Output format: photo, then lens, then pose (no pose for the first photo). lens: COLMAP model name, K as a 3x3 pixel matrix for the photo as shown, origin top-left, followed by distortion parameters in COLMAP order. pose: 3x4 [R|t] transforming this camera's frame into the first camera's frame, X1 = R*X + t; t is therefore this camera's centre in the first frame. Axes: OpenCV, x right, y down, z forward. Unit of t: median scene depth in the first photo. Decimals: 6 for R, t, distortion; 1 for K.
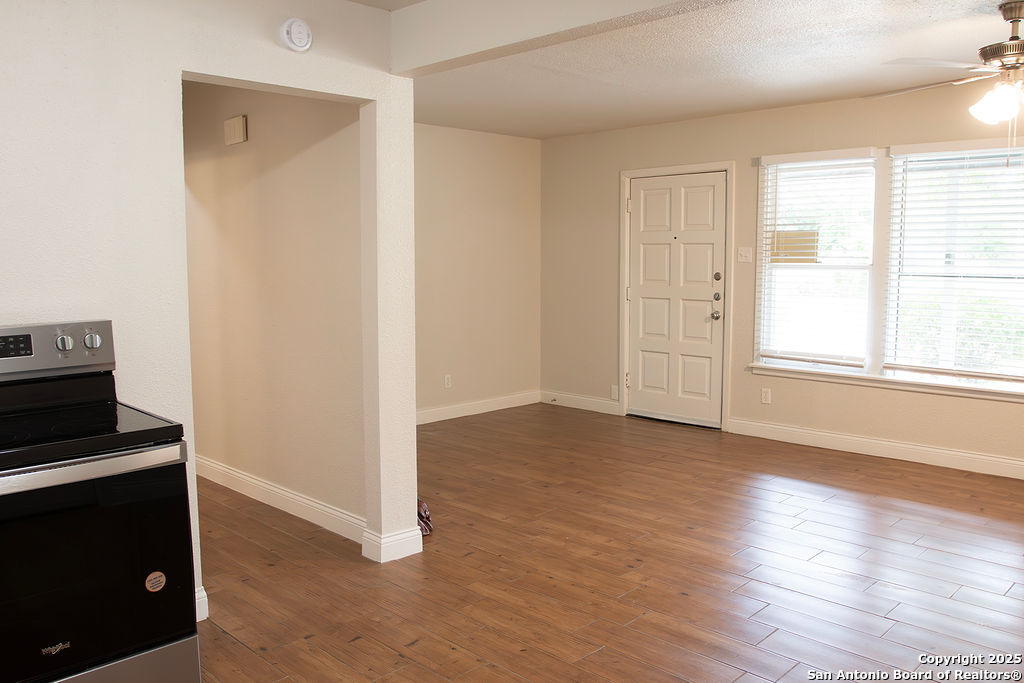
lens RADIAL K [[824.1, 0, 500.9], [0, 824.1, 340.0], [0, 0, 1]] dist [-0.093172, 0.067065]
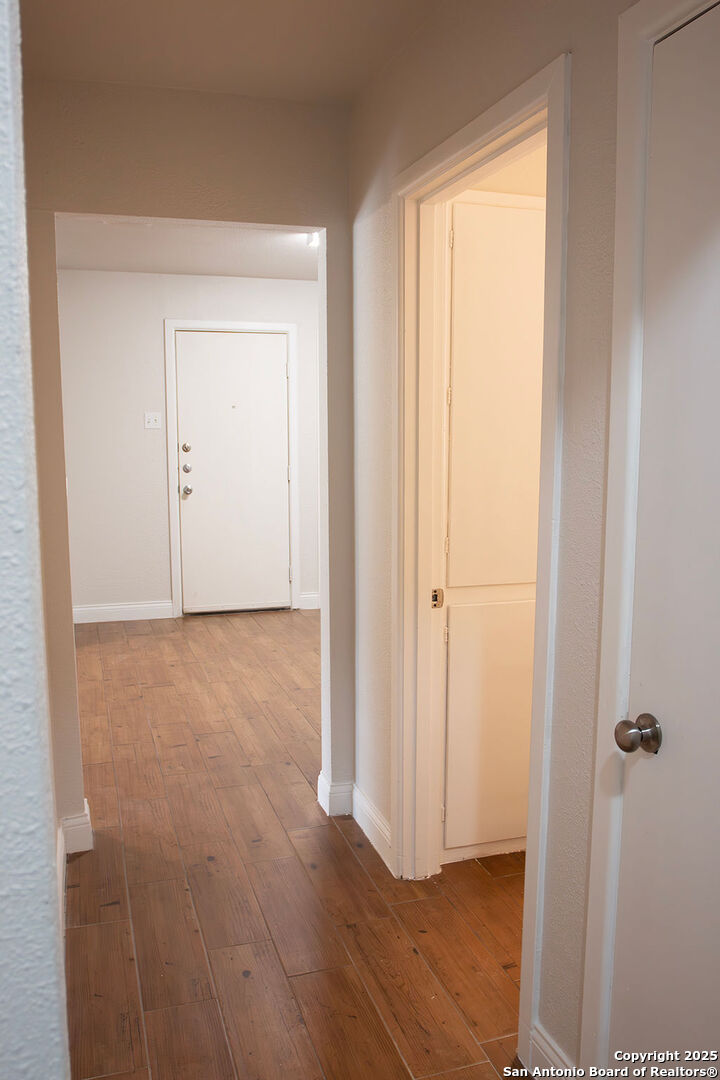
lens RADIAL K [[869.1, 0, 362.9], [0, 869.1, 544.7], [0, 0, 1]] dist [-0.093172, 0.067065]
pose [[-0.895096, -0.062126, 0.441523, -0.621442], [0.046939, 0.971613, 0.231872, -0.142812], [-0.443395, 0.228273, -0.866771, 1.320938]]
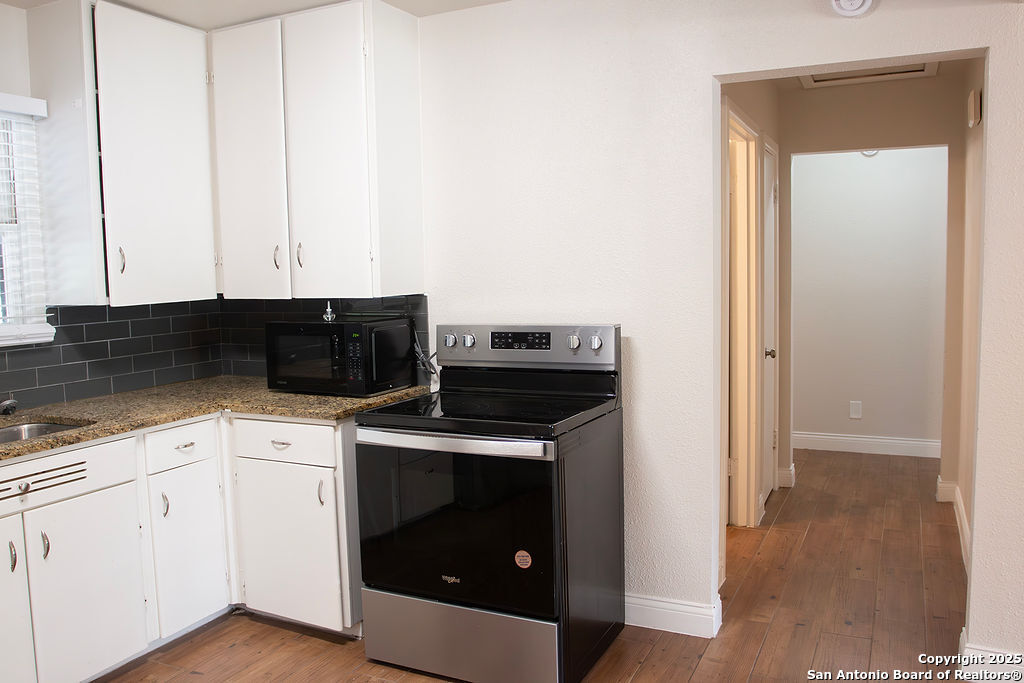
lens RADIAL K [[824.1, 0, 500.9], [0, 824.1, 340.0], [0, 0, 1]] dist [-0.093172, 0.067065]
pose [[0.322829, 0.079028, -0.943152, 0.323966], [-0.075981, 0.995456, 0.057403, -0.035496], [0.943402, 0.053130, 0.327367, 0.308862]]
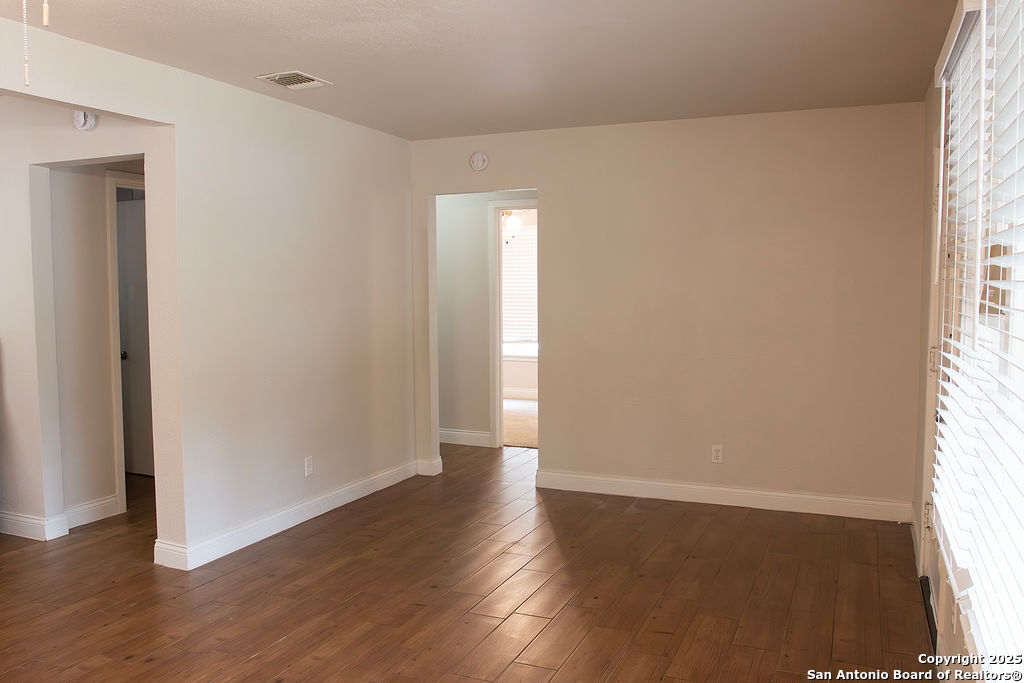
lens RADIAL K [[824.1, 0, 500.9], [0, 824.1, 340.0], [0, 0, 1]] dist [-0.093172, 0.067065]
pose [[0.367224, 0.067220, -0.927701, 0.898403], [-0.094009, 0.994960, 0.034880, -0.099586], [0.925370, 0.074403, 0.371692, 0.872088]]
